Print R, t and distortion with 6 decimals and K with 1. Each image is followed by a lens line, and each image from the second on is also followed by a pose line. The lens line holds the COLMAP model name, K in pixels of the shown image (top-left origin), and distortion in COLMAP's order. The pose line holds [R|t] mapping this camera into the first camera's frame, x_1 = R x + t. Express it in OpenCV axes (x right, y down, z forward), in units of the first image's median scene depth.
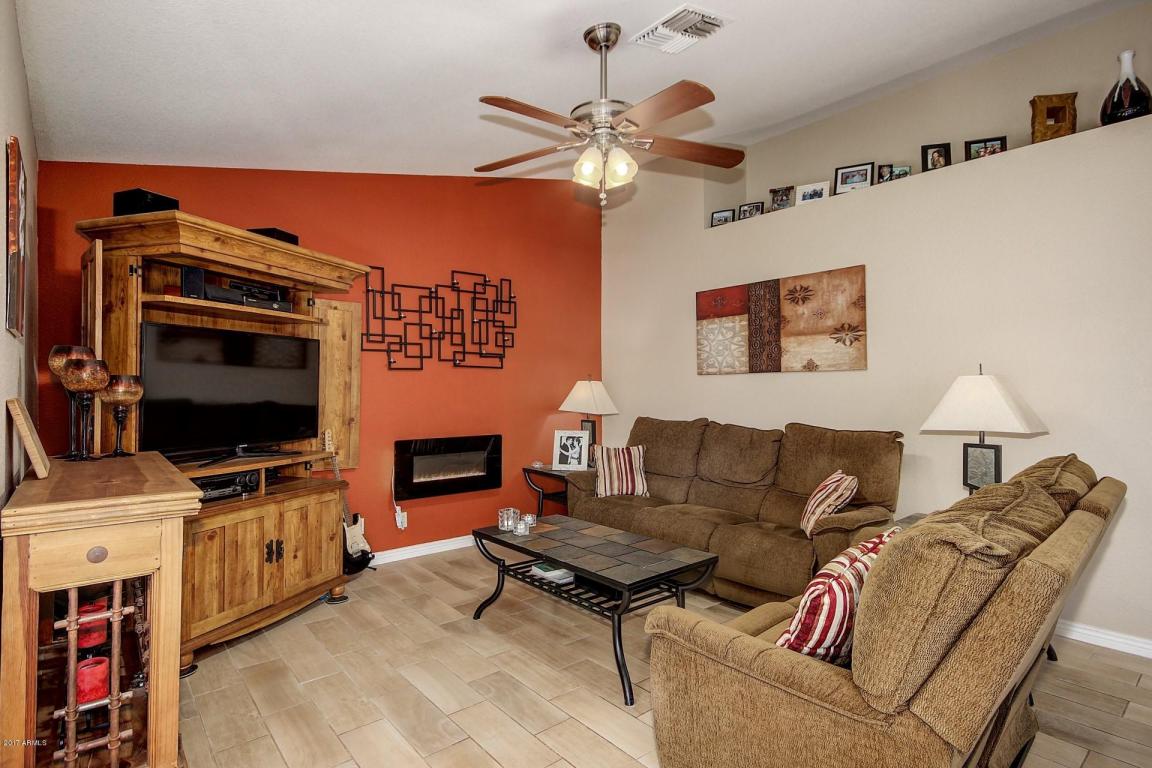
lens RADIAL K [[588.6, 0, 600.9], [0, 588.6, 386.5], [0, 0, 1]] dist [0.000202, 0.000655]
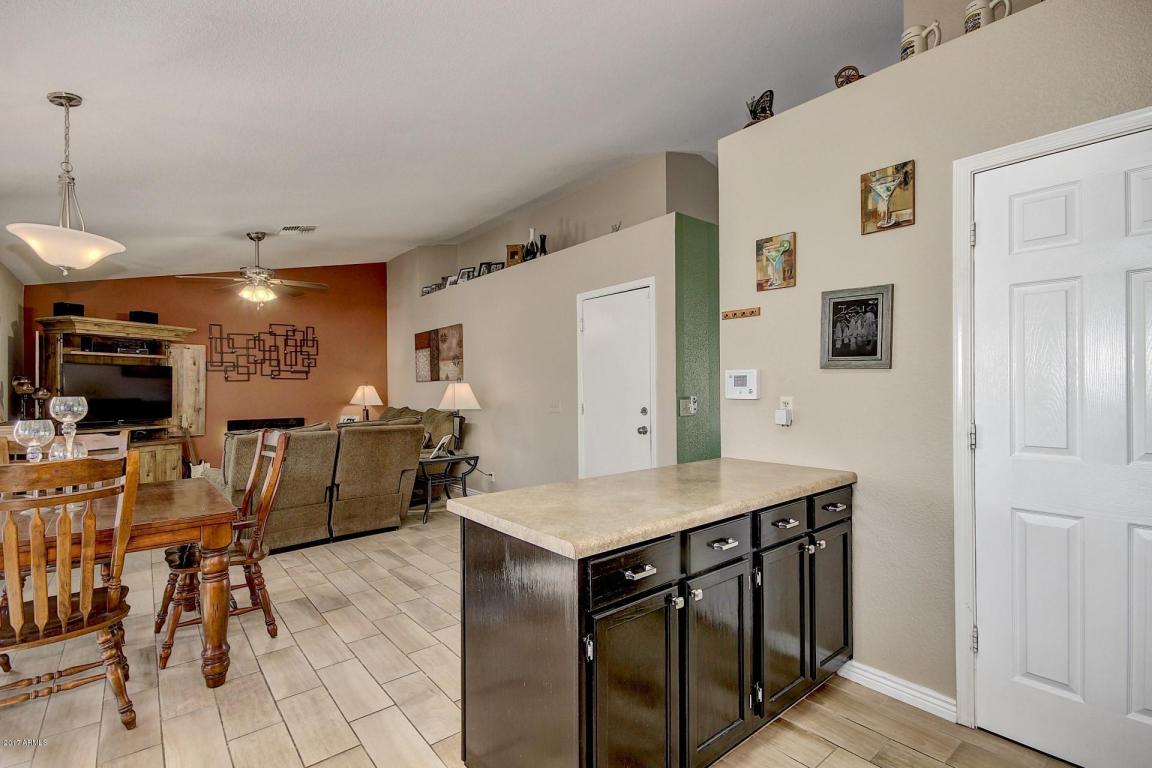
lens RADIAL K [[531.4, 0, 586.1], [0, 531.4, 387.1], [0, 0, 1]] dist [0.028239, -0.022481]
pose [[0.999638, -0.008761, -0.025429, 0.780108], [0.008742, 0.999961, -0.000826, 0.000127], [0.025435, 0.000604, 0.999676, -0.606757]]
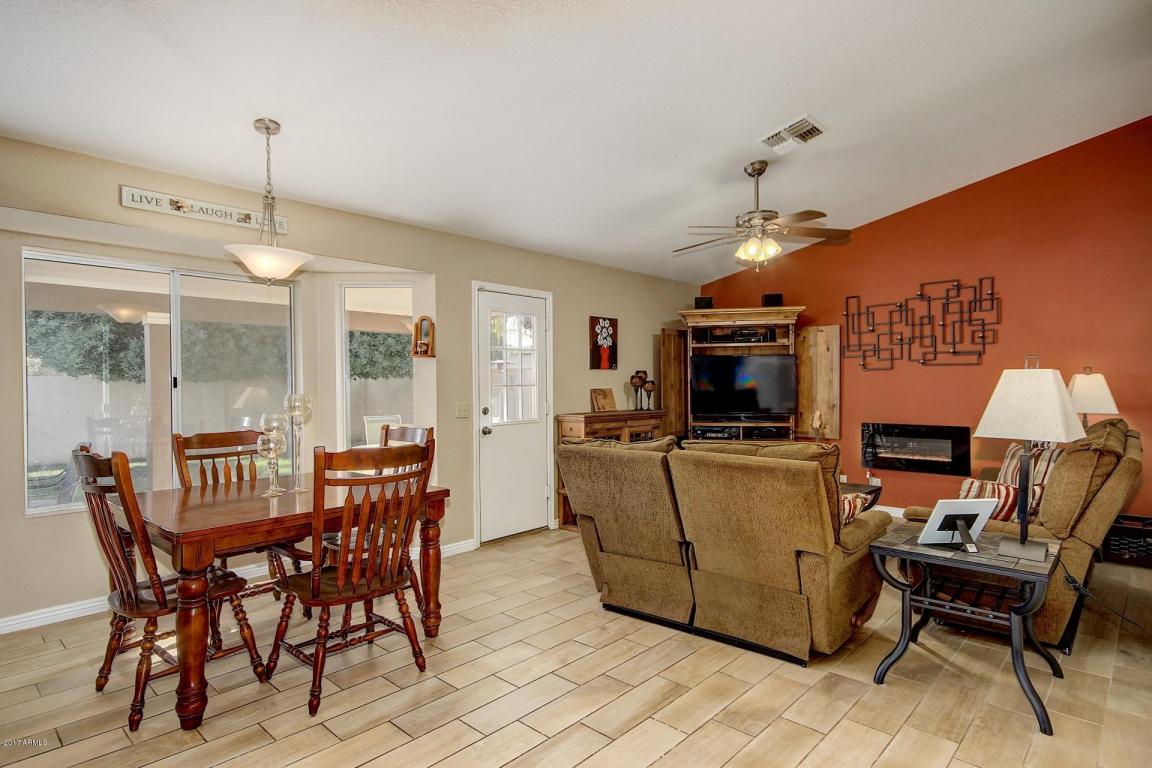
lens RADIAL K [[610.9, 0, 587.7], [0, 610.9, 385.1], [0, 0, 1]] dist [0.015062, 0.001003]
pose [[0.103952, 0.000490, -0.994582, 0.972141], [0.010061, 0.999948, 0.001544, -0.003326], [0.994531, -0.010167, 0.103941, 0.221748]]
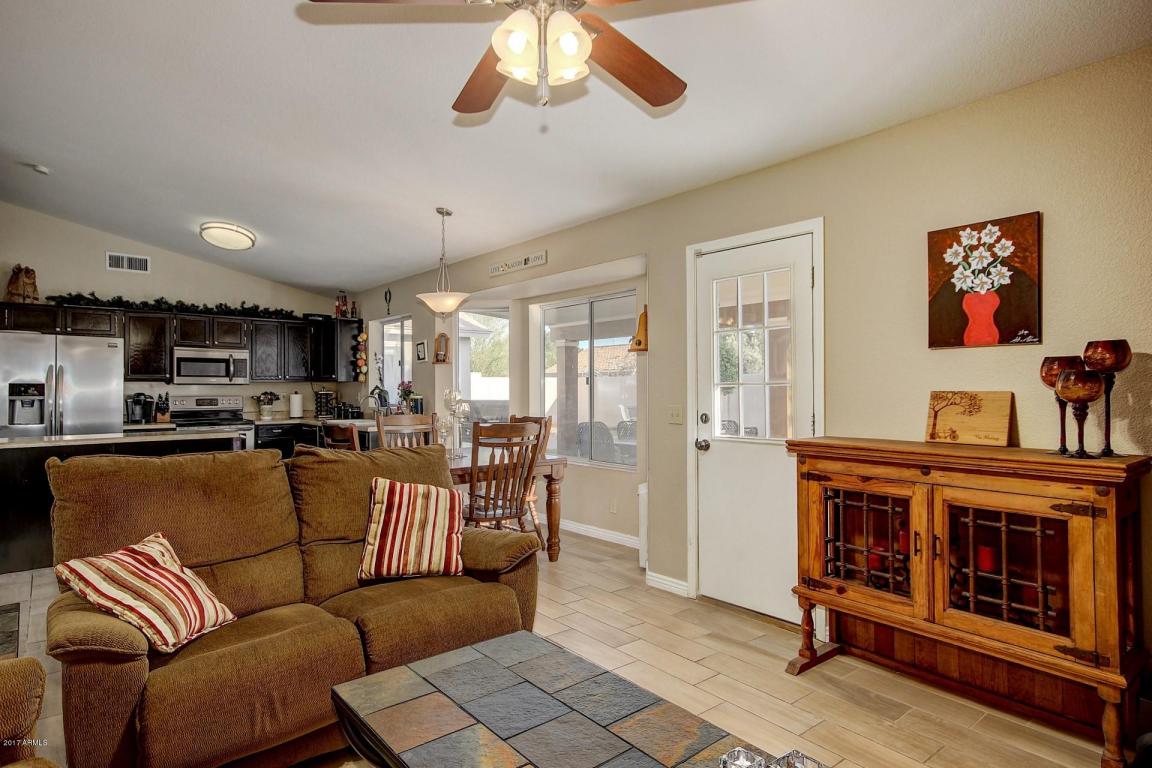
lens RADIAL K [[640.6, 0, 588.6], [0, 640.6, 387.0], [0, 0, 1]] dist [0.015674, -0.002746]
pose [[-0.999619, 0.002717, 0.027459, -0.041148], [0.002653, 0.999994, -0.002398, 0.003451], [-0.027465, -0.002324, -0.999620, 1.026353]]
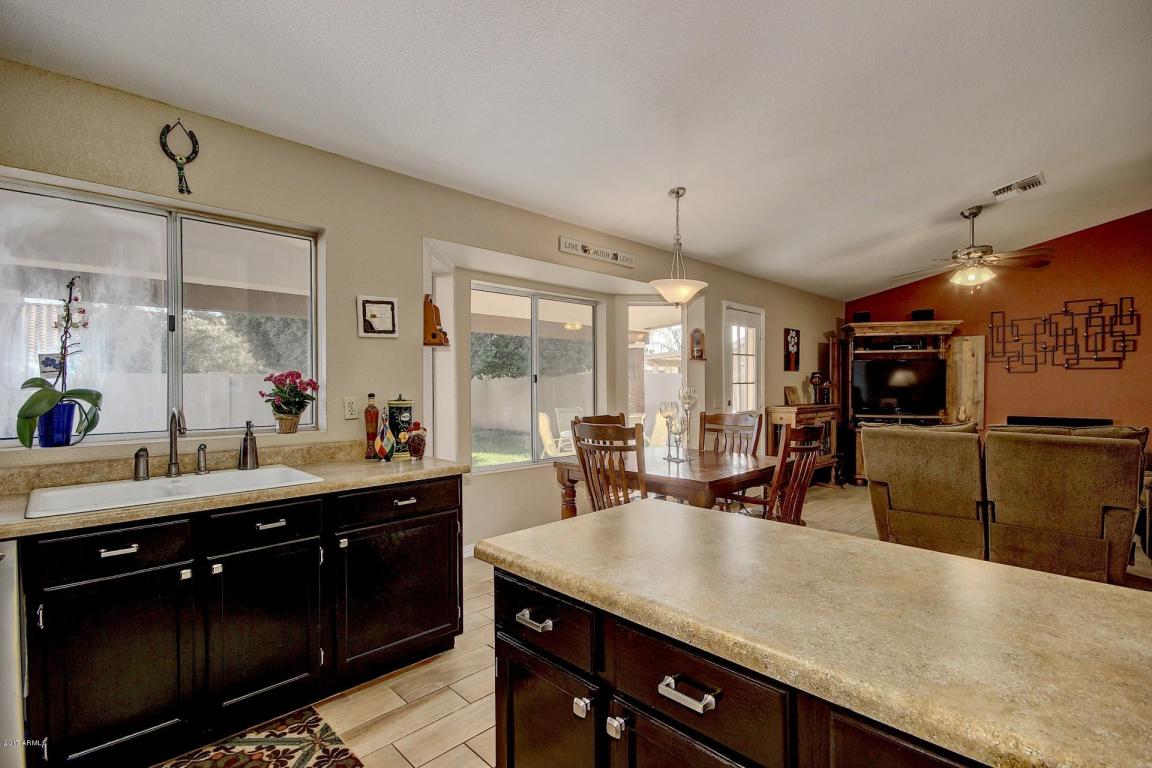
lens RADIAL K [[531.4, 0, 586.1], [0, 531.4, 387.1], [0, 0, 1]] dist [0.028239, -0.022481]
pose [[0.055628, 0.004857, -0.998440, 1.063551], [0.003532, 0.999981, 0.005061, -0.000543], [0.998445, -0.003808, 0.055610, -0.256225]]
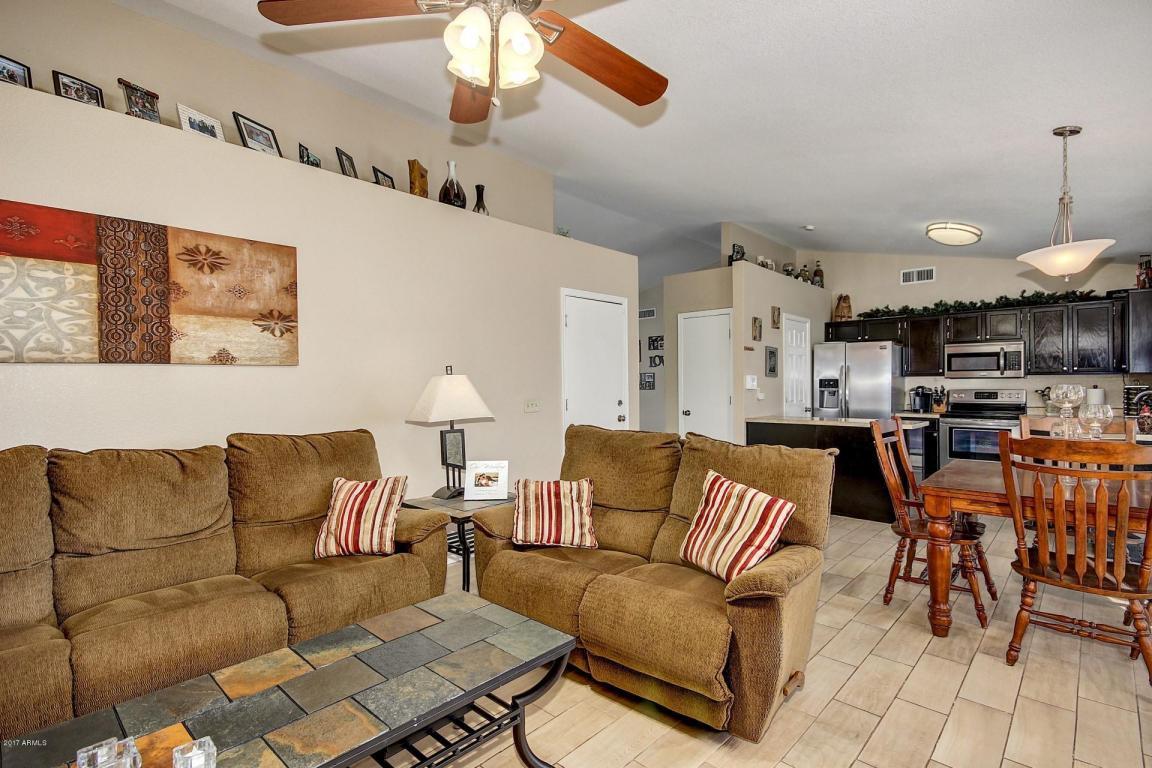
lens RADIAL K [[551.9, 0, 586.8], [0, 551.9, 384.5], [0, 0, 1]] dist [0.011757, -0.000630]
pose [[-0.107588, 0.001733, 0.994194, -0.379274], [0.005707, 0.999983, -0.001125, 0.003056], [-0.994179, 0.005553, -0.107596, 0.574279]]
